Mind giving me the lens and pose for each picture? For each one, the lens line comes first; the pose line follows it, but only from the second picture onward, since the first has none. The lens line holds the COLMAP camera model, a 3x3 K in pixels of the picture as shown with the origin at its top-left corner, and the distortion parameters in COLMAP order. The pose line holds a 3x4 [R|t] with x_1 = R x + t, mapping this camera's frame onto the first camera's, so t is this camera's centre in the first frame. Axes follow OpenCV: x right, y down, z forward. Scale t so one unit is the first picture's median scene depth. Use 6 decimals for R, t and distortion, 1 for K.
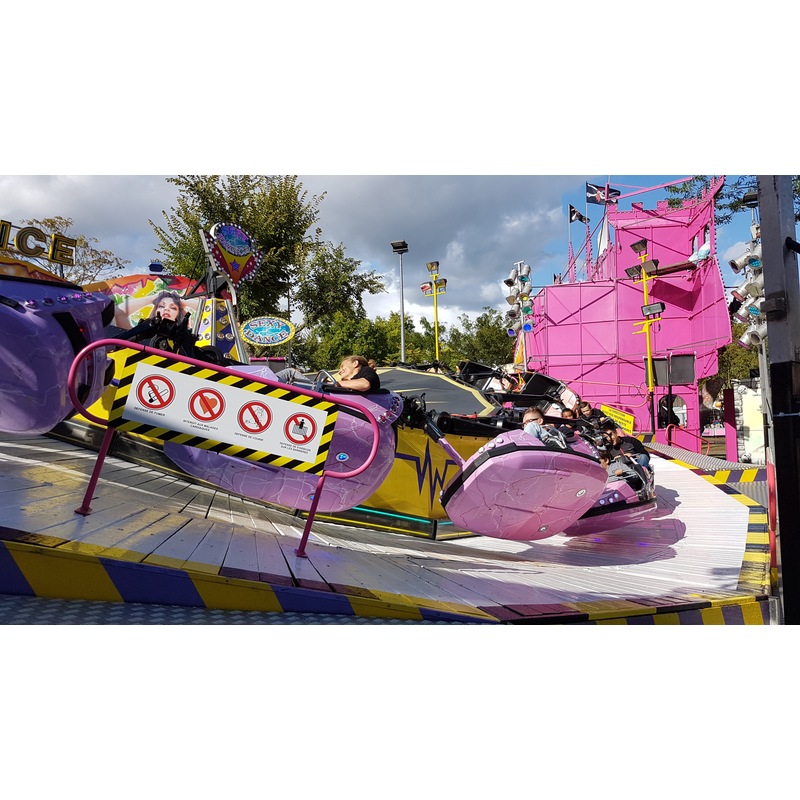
lens RADIAL K [[572.2, 0, 399.2], [0, 572.2, 400.1], [0, 0, 1]] dist [0.000419, -0.062310]
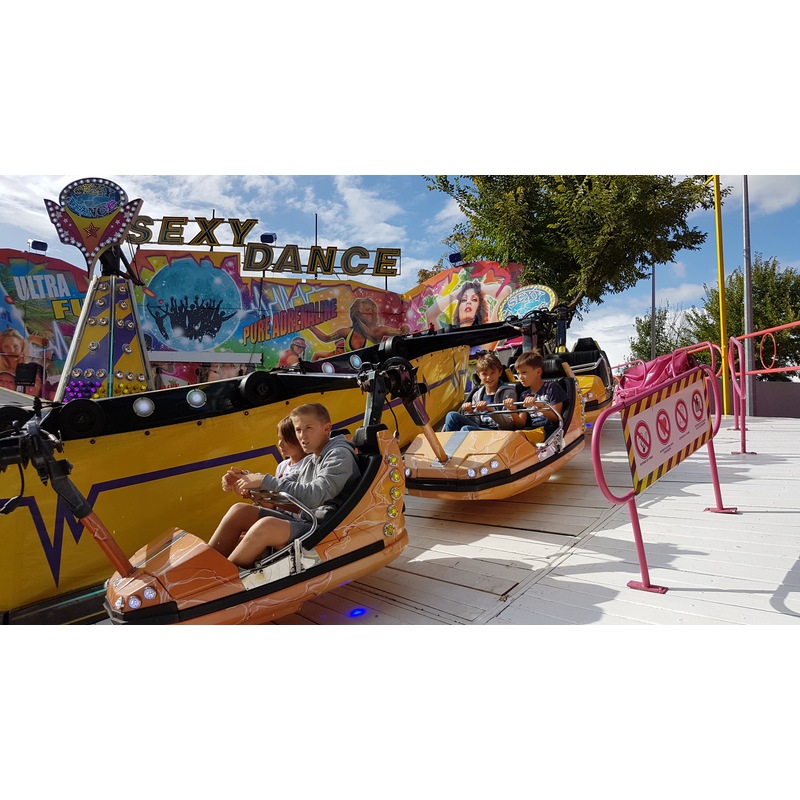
lens RADIAL K [[591.6, 0, 399.8], [0, 591.6, 402.5], [0, 0, 1]] dist [0.219948, -0.357941]
pose [[0.550504, -0.035284, -0.834087, 0.318848], [0.023546, 0.999365, -0.026736, 0.018833], [0.834501, -0.004921, 0.550985, 0.431936]]
